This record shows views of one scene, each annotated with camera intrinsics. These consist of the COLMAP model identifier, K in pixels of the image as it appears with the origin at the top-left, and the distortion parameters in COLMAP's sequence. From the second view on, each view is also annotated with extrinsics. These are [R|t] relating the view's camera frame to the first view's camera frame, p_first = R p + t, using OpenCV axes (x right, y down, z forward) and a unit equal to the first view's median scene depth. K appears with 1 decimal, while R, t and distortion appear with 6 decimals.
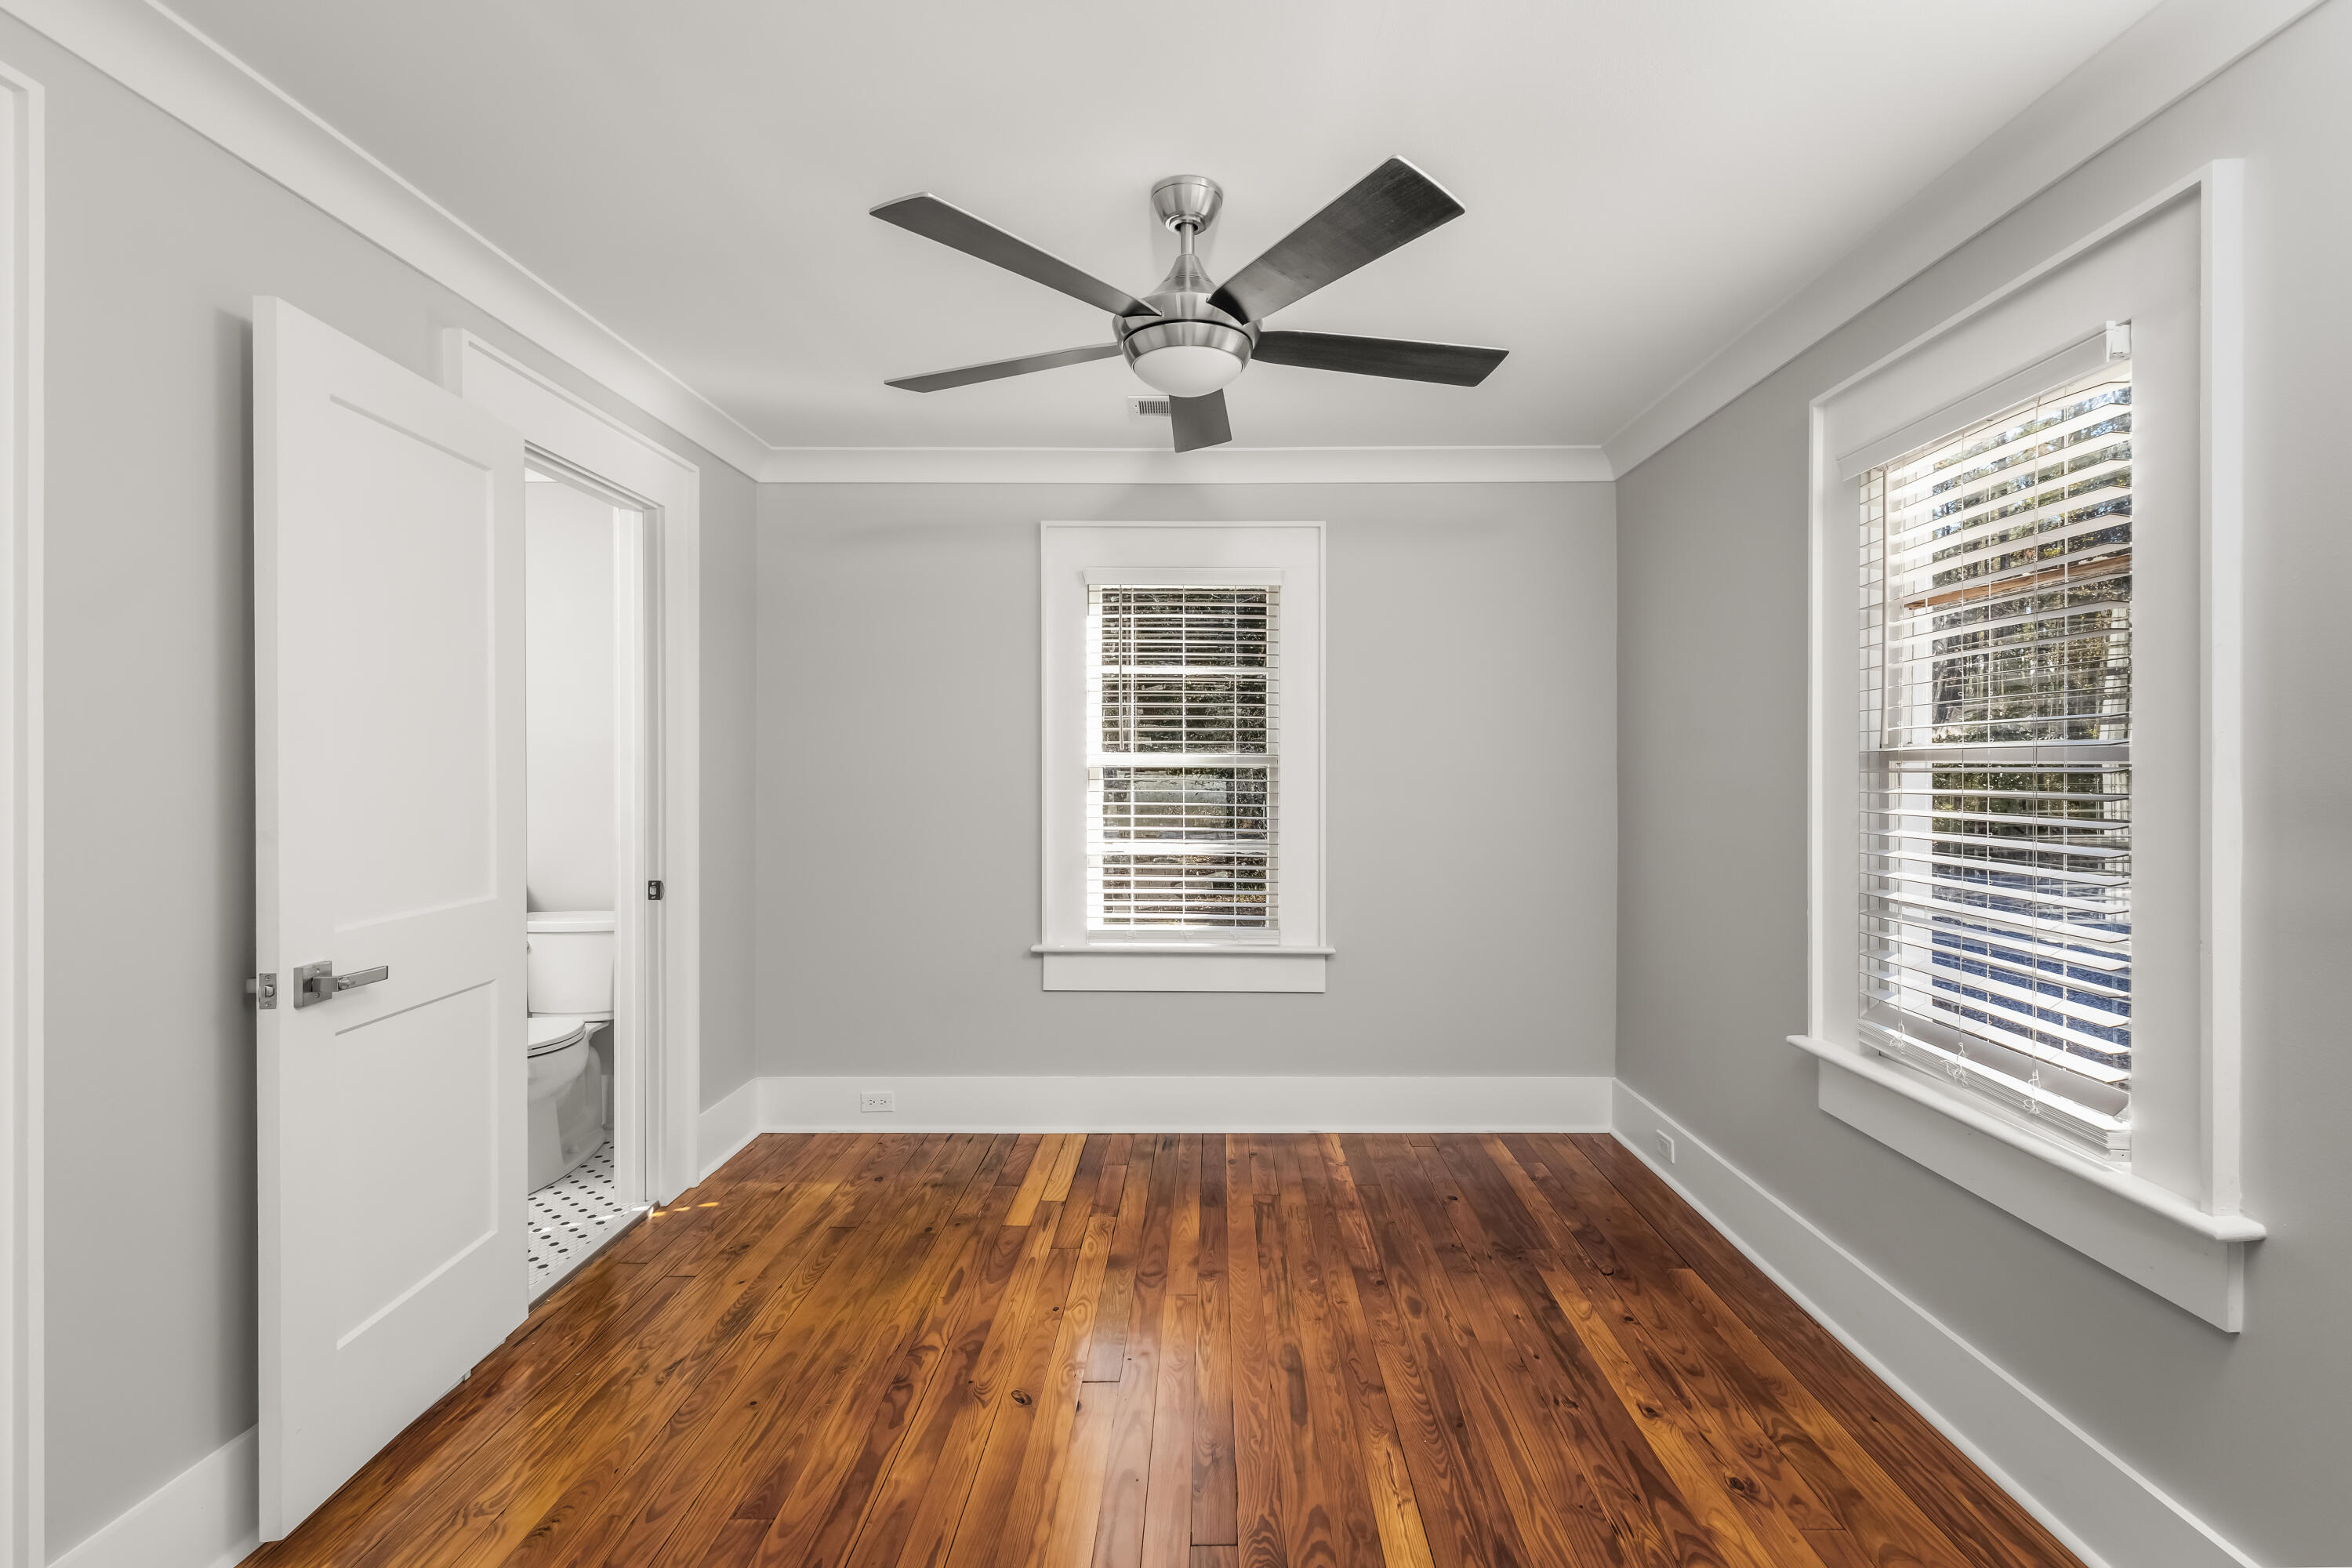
lens RADIAL K [[1061.9, 0, 1170.2], [0, 1061.9, 773.2], [0, 0, 1]] dist [0.009201, -0.002104]
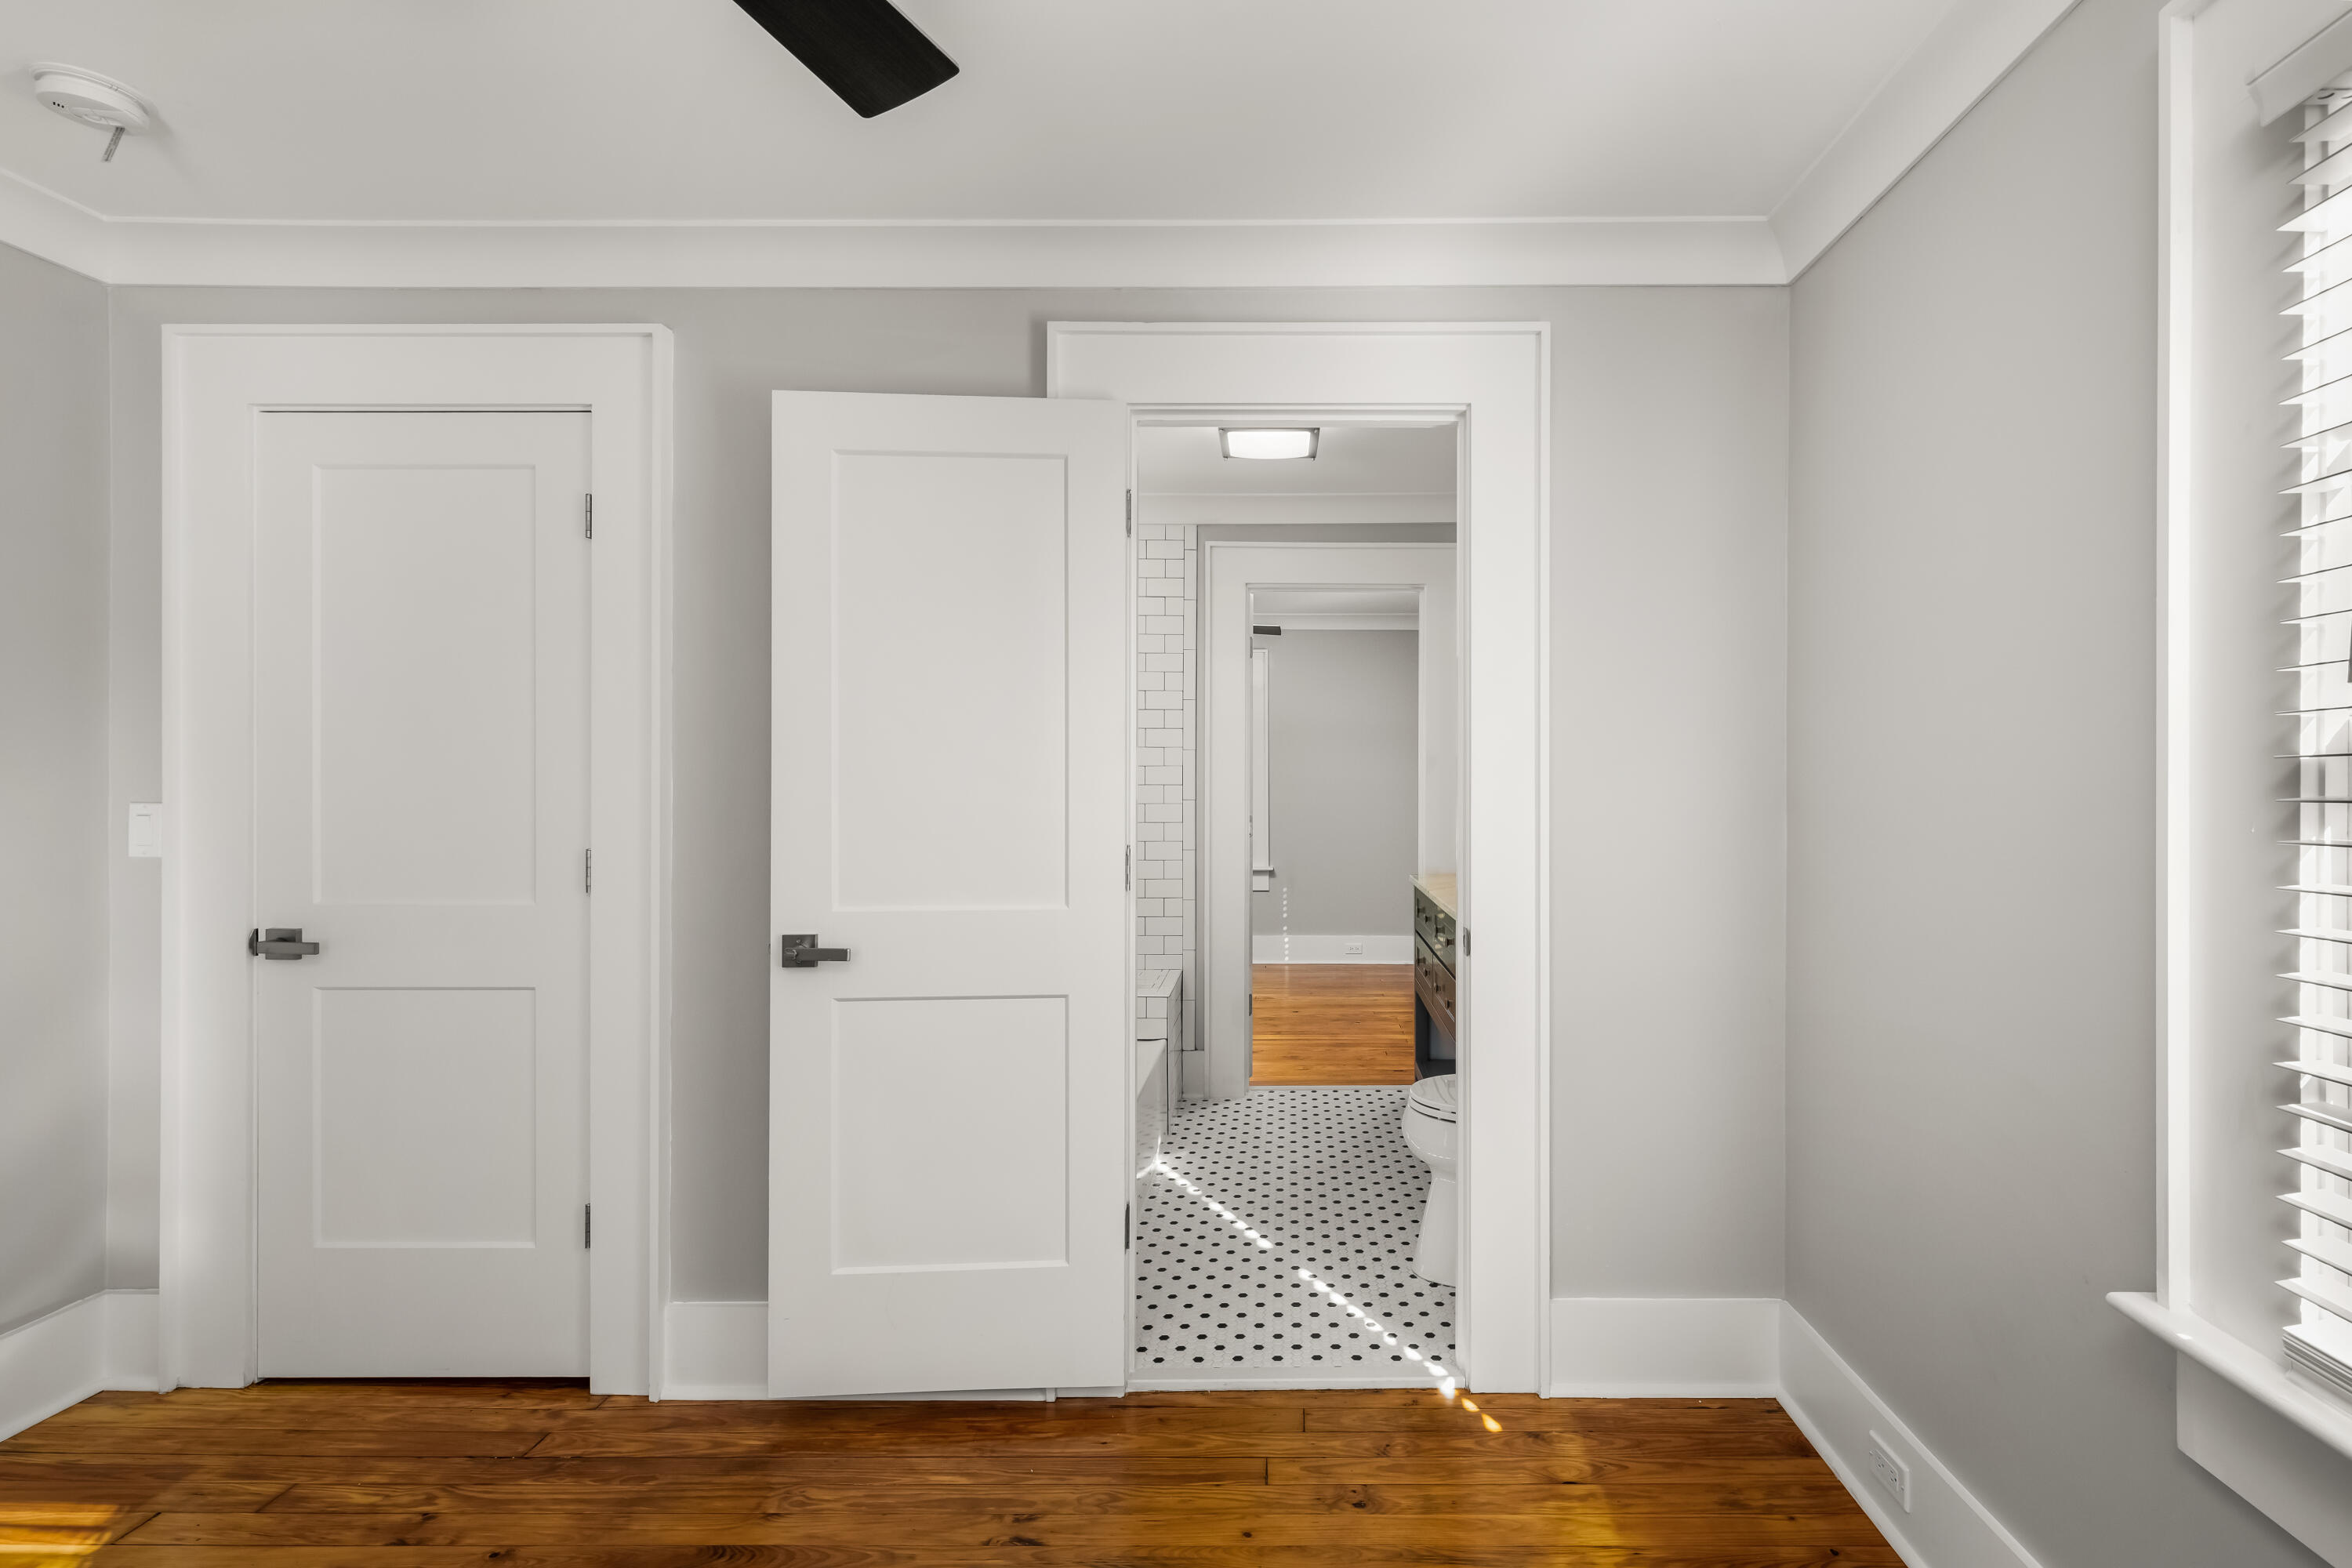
lens RADIAL K [[1061.9, 0, 1169.4], [0, 1061.9, 775.6], [0, 0, 1]] dist [0.009201, -0.002104]
pose [[0.038715, 0.001167, -0.999250, 0.256808], [-0.006989, 0.999975, 0.000897, -0.000492], [0.999226, 0.006949, 0.038722, 0.886357]]
